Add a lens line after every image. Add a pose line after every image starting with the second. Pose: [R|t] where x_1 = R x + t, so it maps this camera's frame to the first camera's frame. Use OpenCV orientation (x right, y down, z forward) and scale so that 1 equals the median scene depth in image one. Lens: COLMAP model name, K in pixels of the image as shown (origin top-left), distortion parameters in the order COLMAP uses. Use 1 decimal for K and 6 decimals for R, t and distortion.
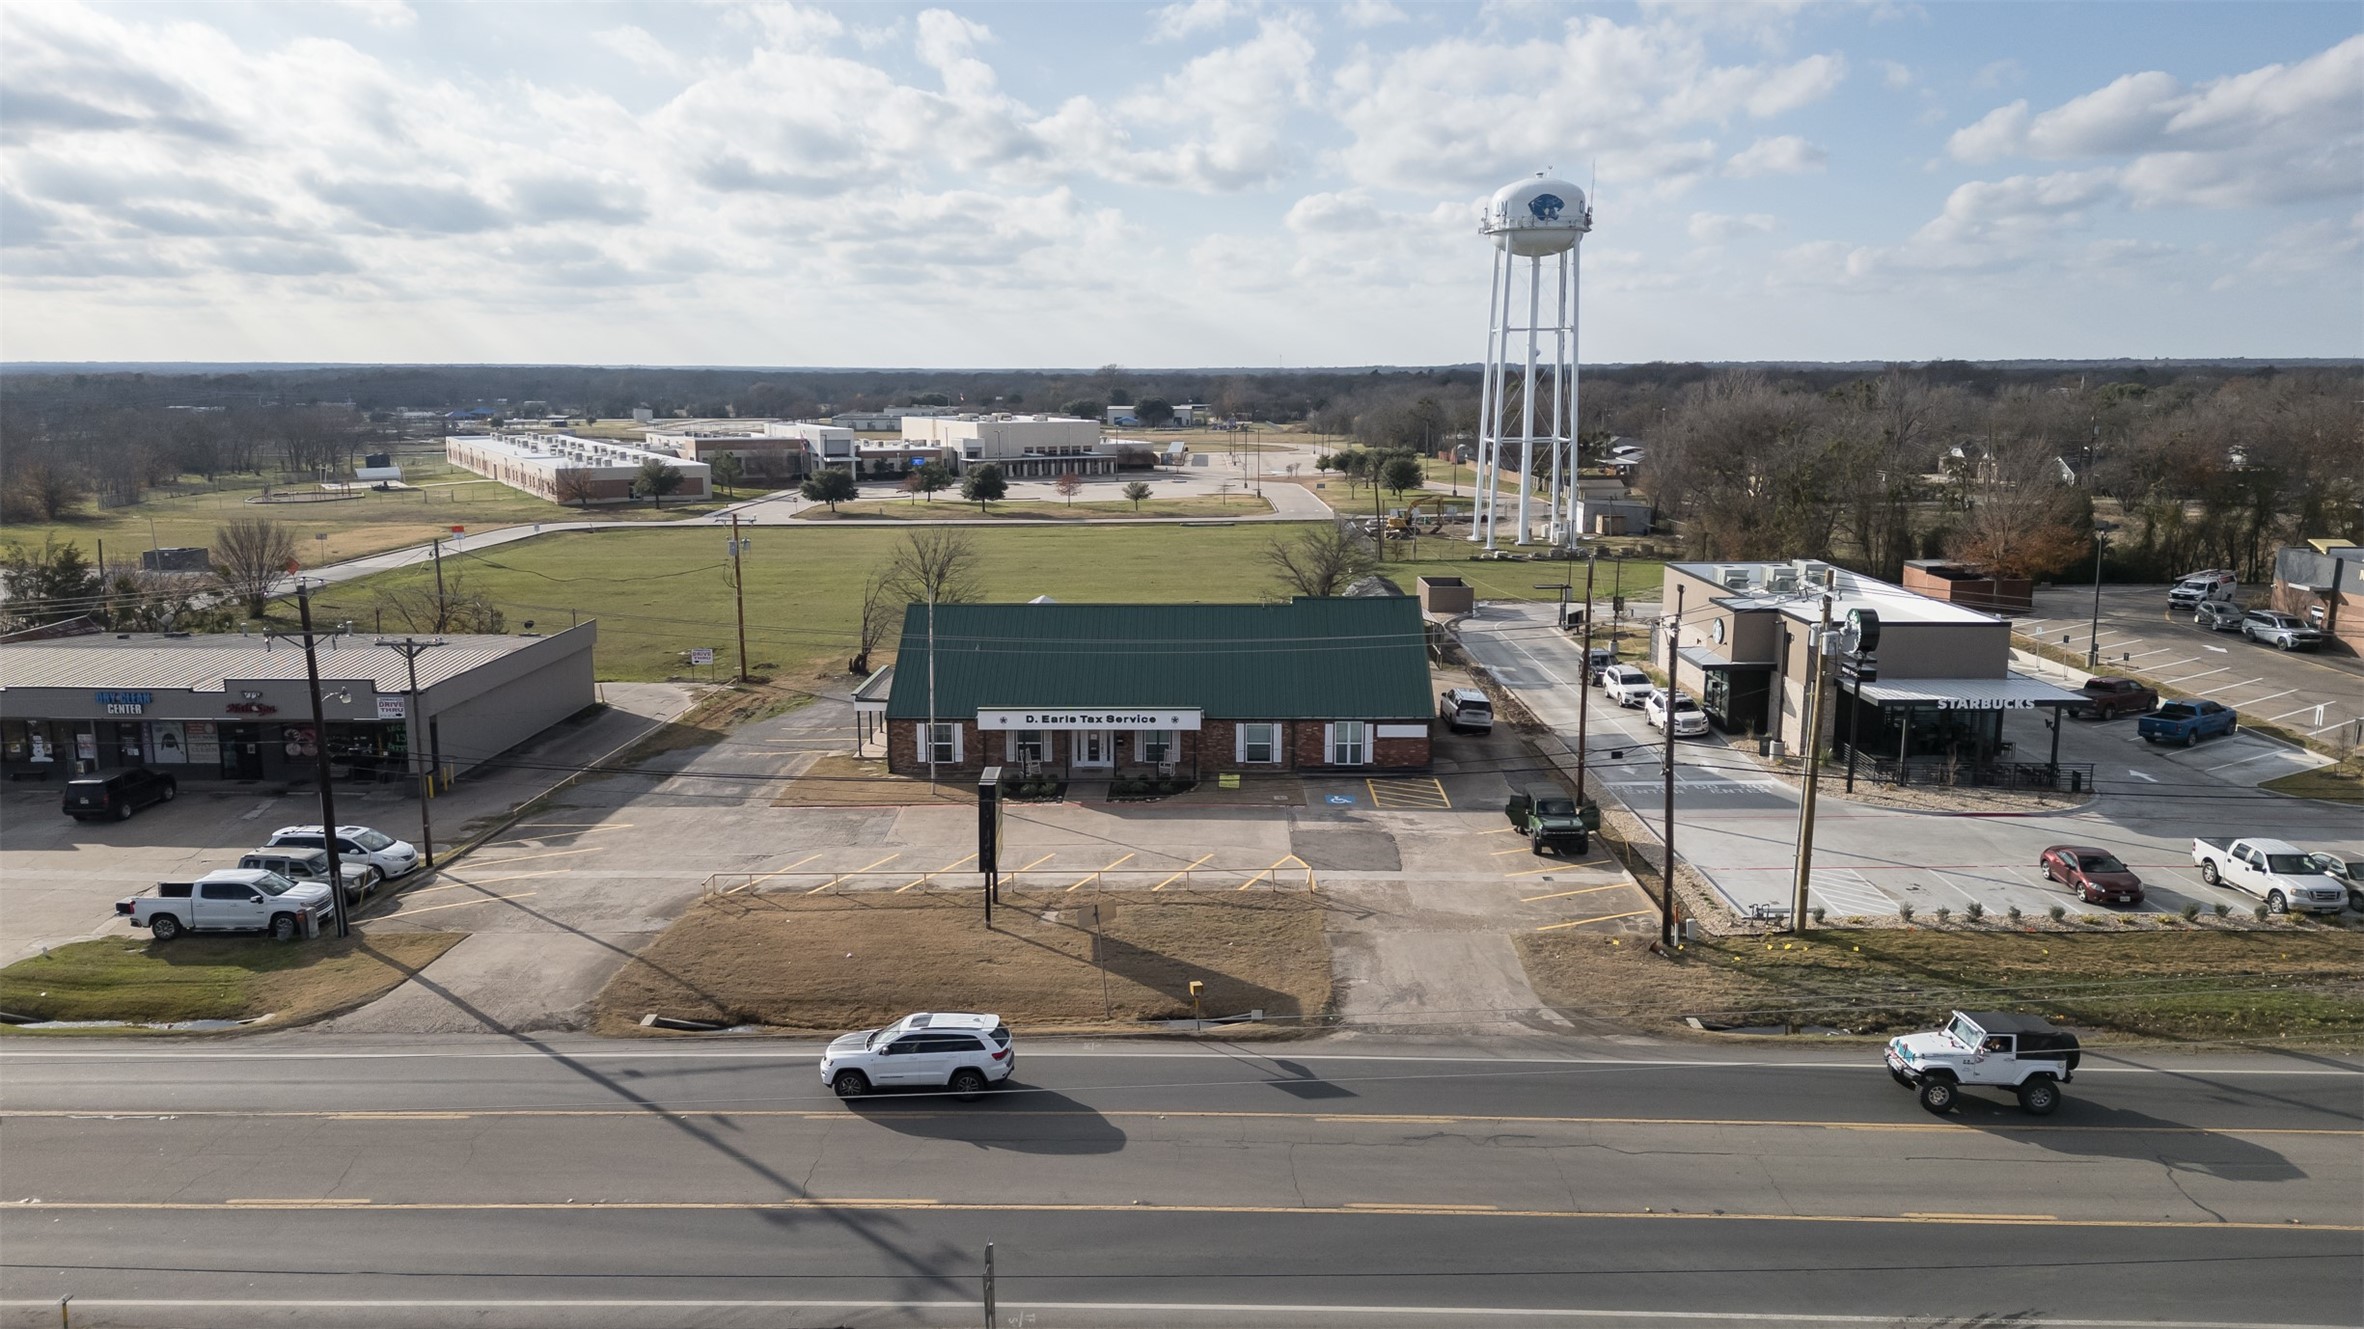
lens RADIAL K [[1666.1, 0, 1167.7], [0, 1666.1, 661.3], [0, 0, 1]] dist [0.093595, -0.122662]
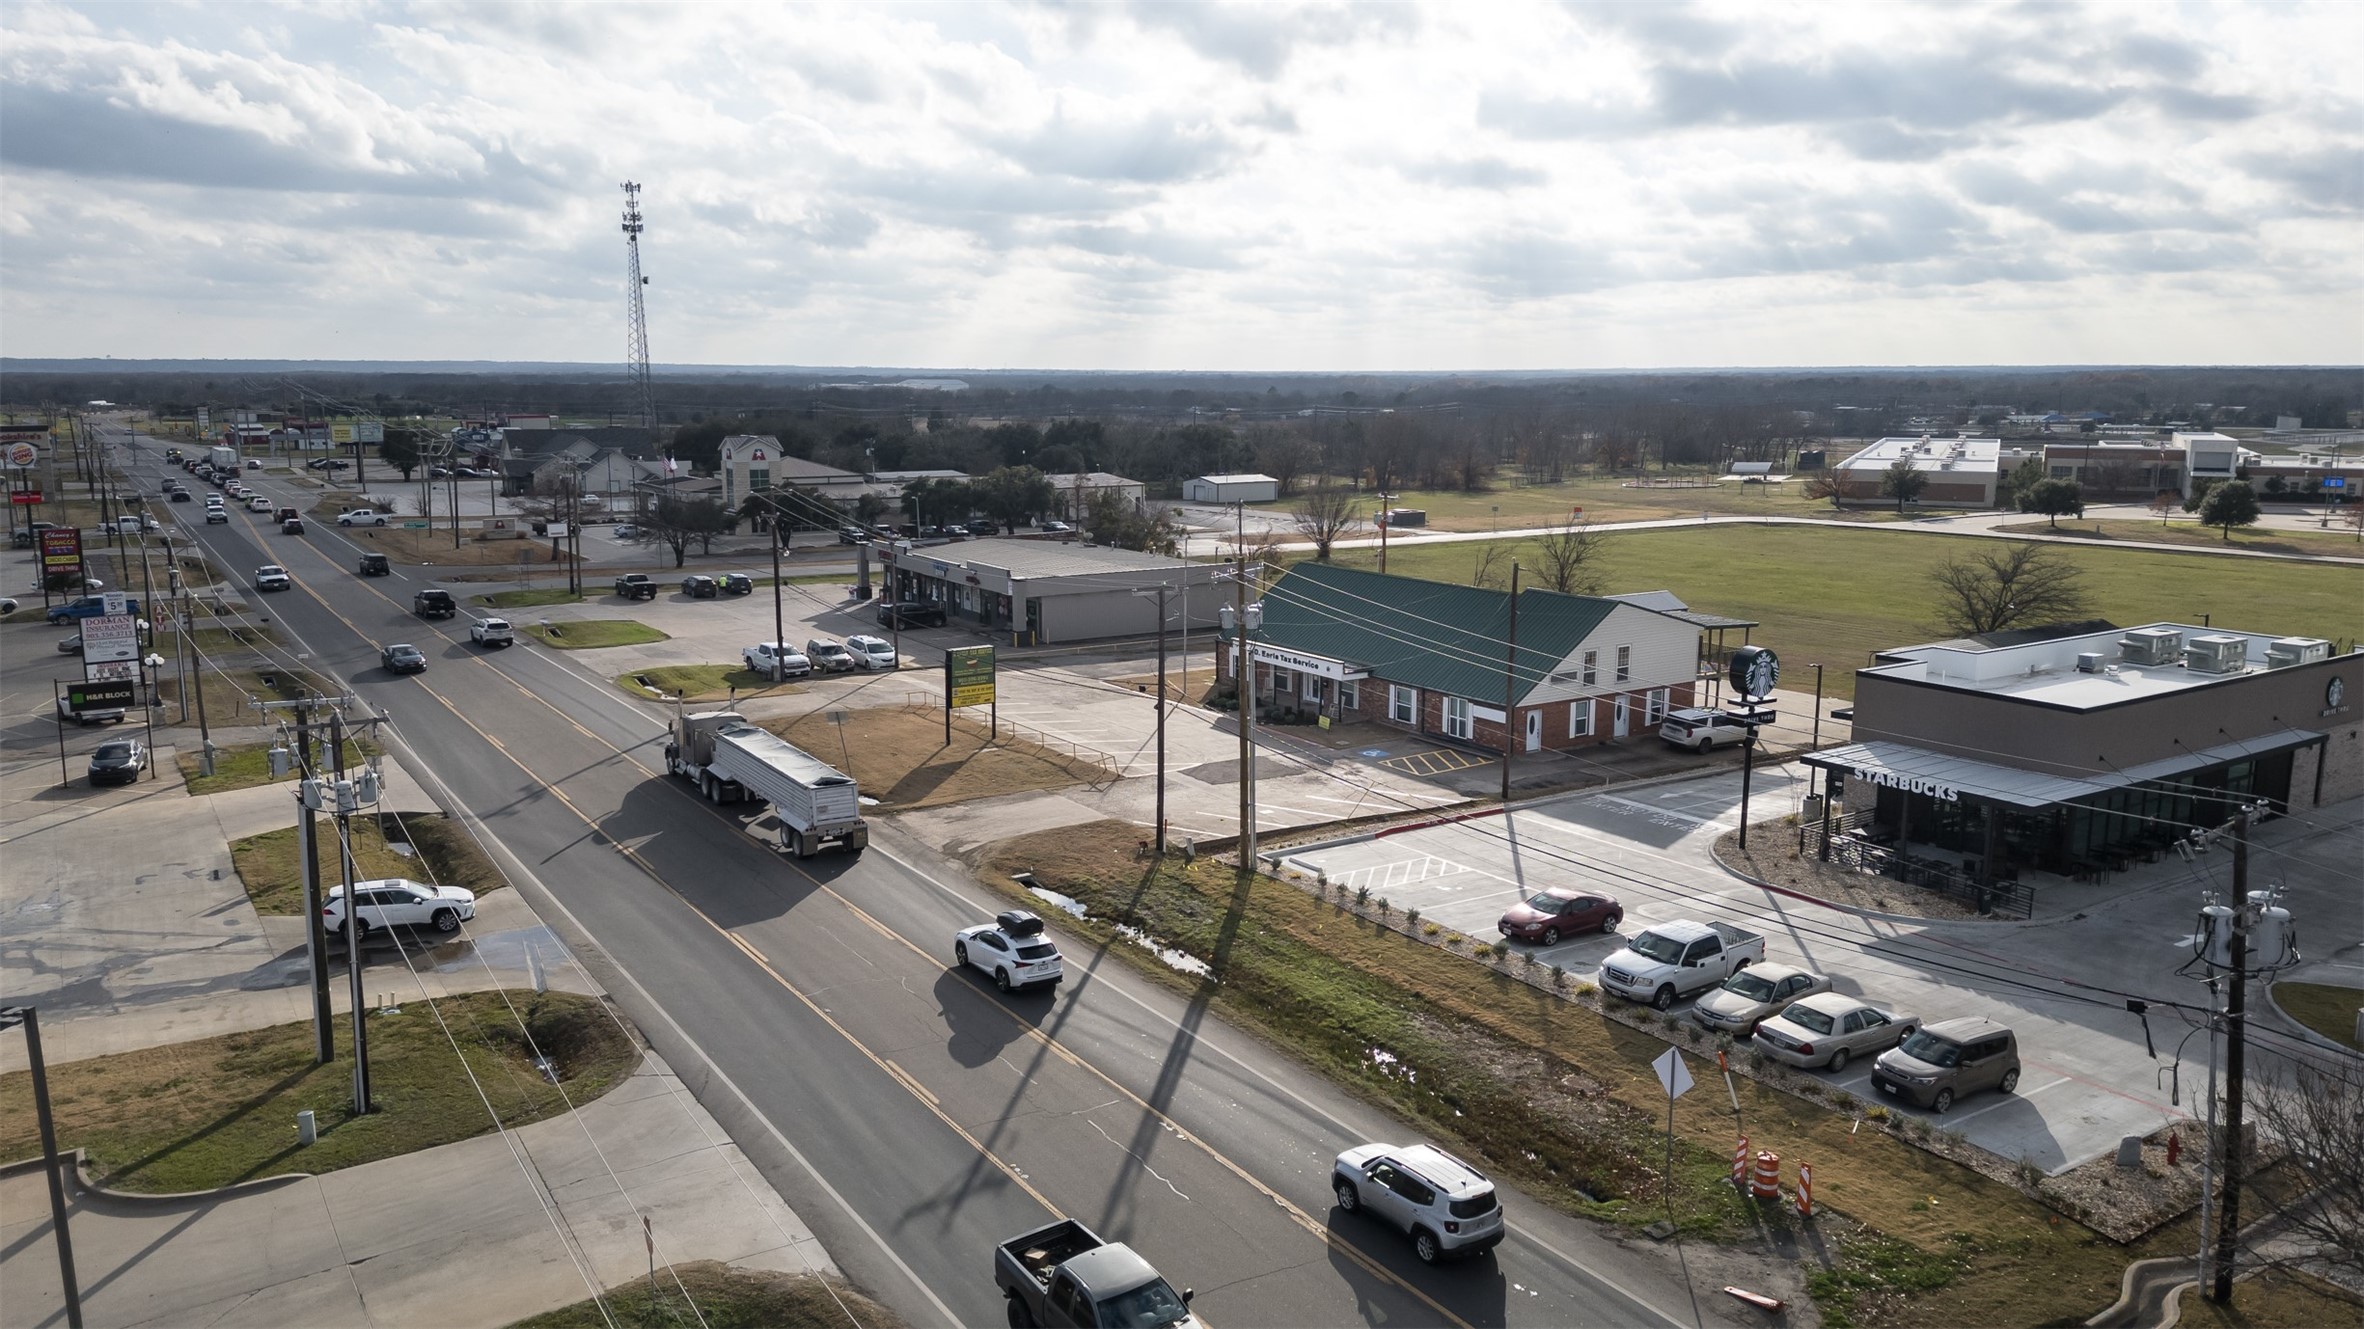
lens RADIAL K [[1666.1, 0, 1167.7], [0, 1666.1, 661.3], [0, 0, 1]] dist [0.093595, -0.122662]
pose [[0.569716, 0.143881, -0.809149, 0.913929], [-0.145142, 0.986695, 0.073258, -0.042158], [0.808924, 0.075705, 0.583019, 0.200582]]
